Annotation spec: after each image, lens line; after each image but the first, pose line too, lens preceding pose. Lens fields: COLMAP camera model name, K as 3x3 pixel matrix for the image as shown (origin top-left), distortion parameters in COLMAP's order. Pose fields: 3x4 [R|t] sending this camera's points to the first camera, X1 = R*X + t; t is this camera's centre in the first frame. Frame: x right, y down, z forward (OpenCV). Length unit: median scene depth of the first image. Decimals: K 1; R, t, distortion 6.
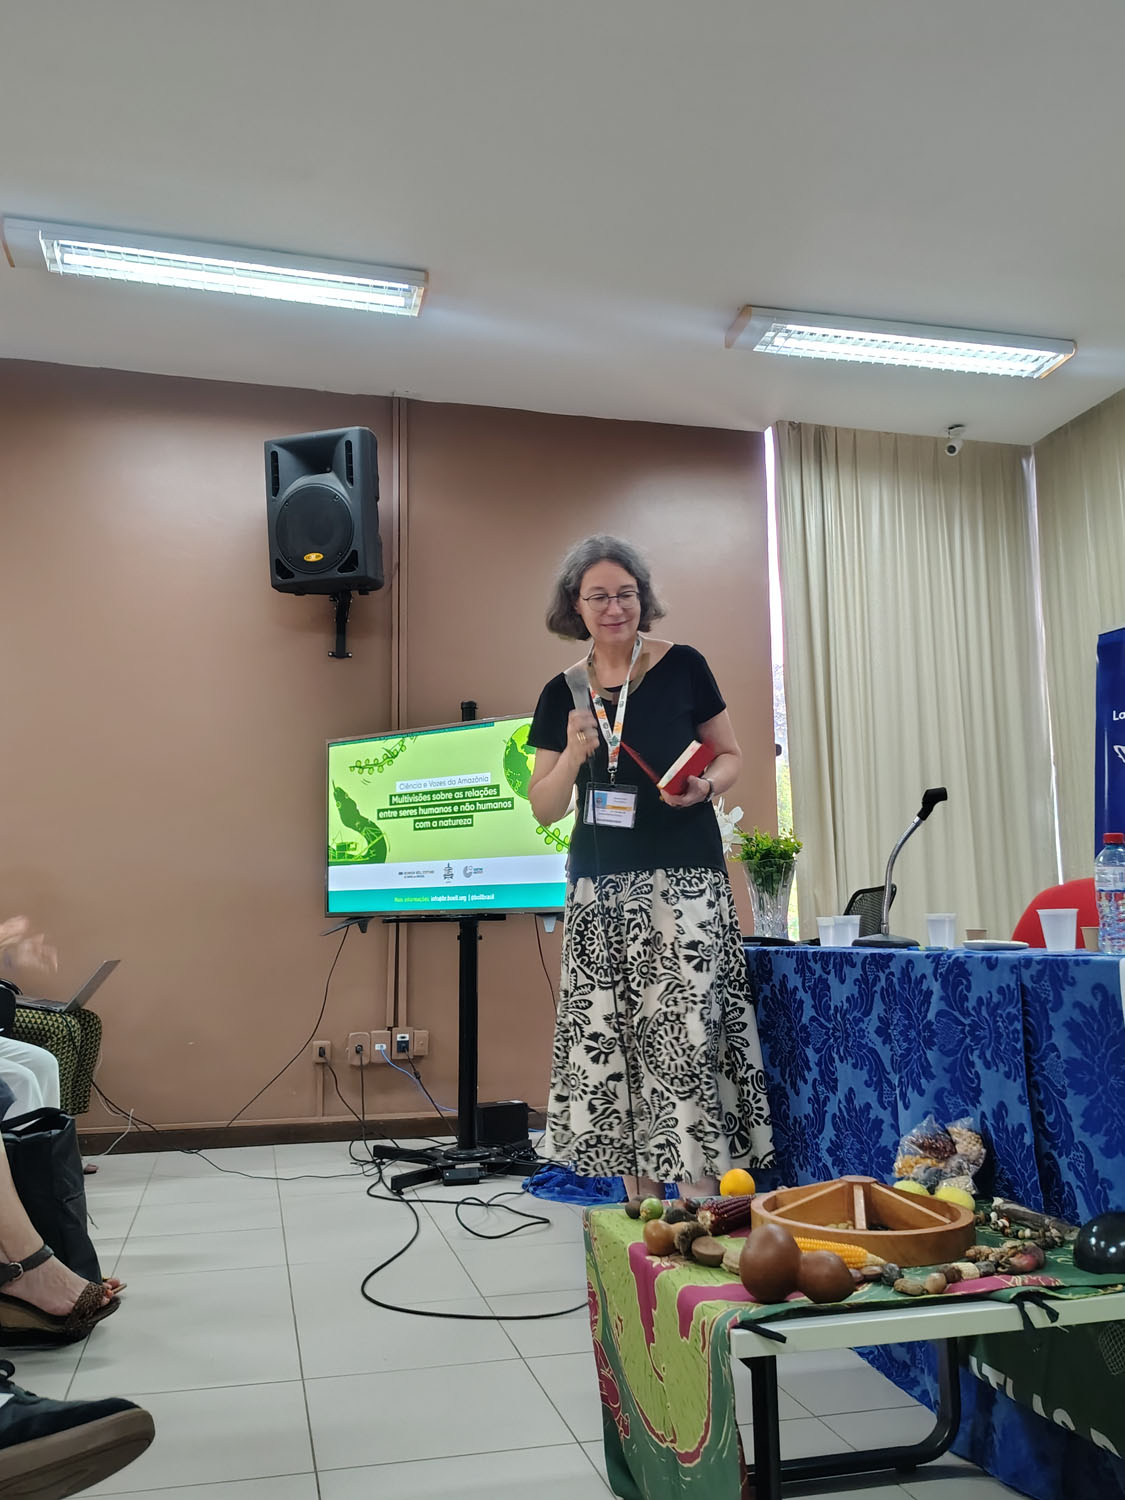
lens RADIAL K [[1228.4, 0, 562.5], [0, 1228.4, 750.0], [0, 0, 1]] dist [0.025638, -0.012175]
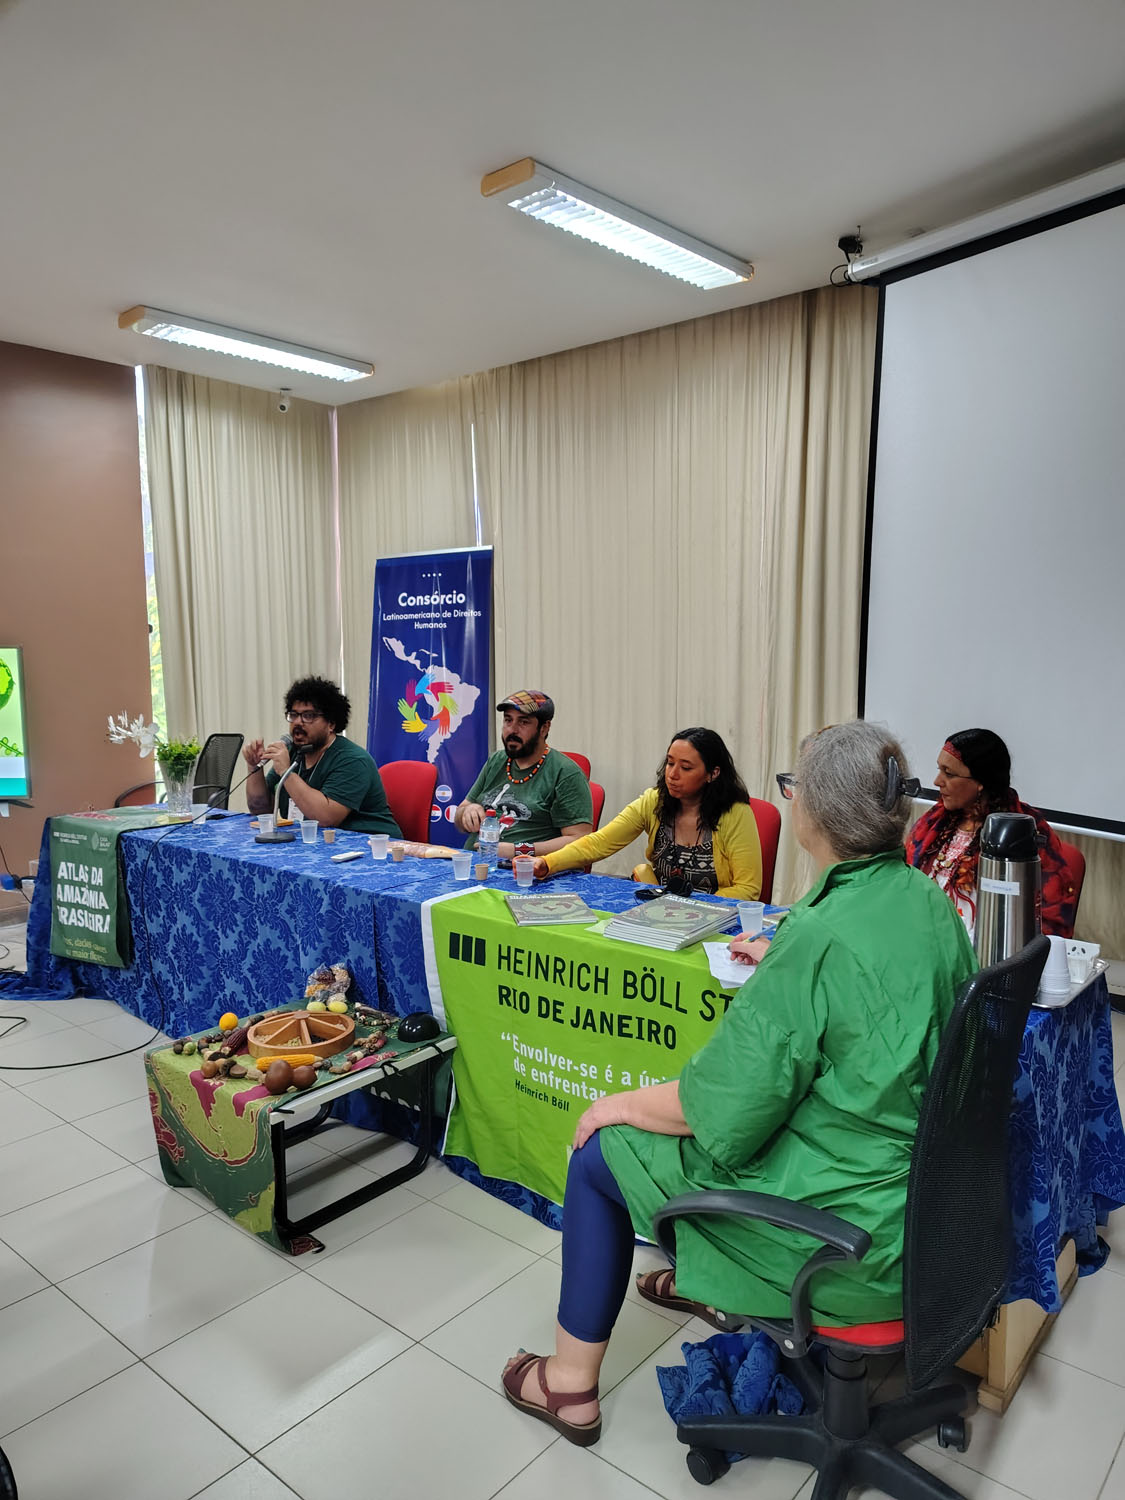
lens RADIAL K [[1028.5, 0, 562.5], [0, 1028.5, 750.0], [0, 0, 1]] dist [0.041148, 0.001438]
pose [[0.810281, -0.053773, 0.583569, -0.356861], [-0.092240, 0.971668, 0.217609, -0.456007], [-0.578737, -0.230153, 0.782364, -0.464677]]
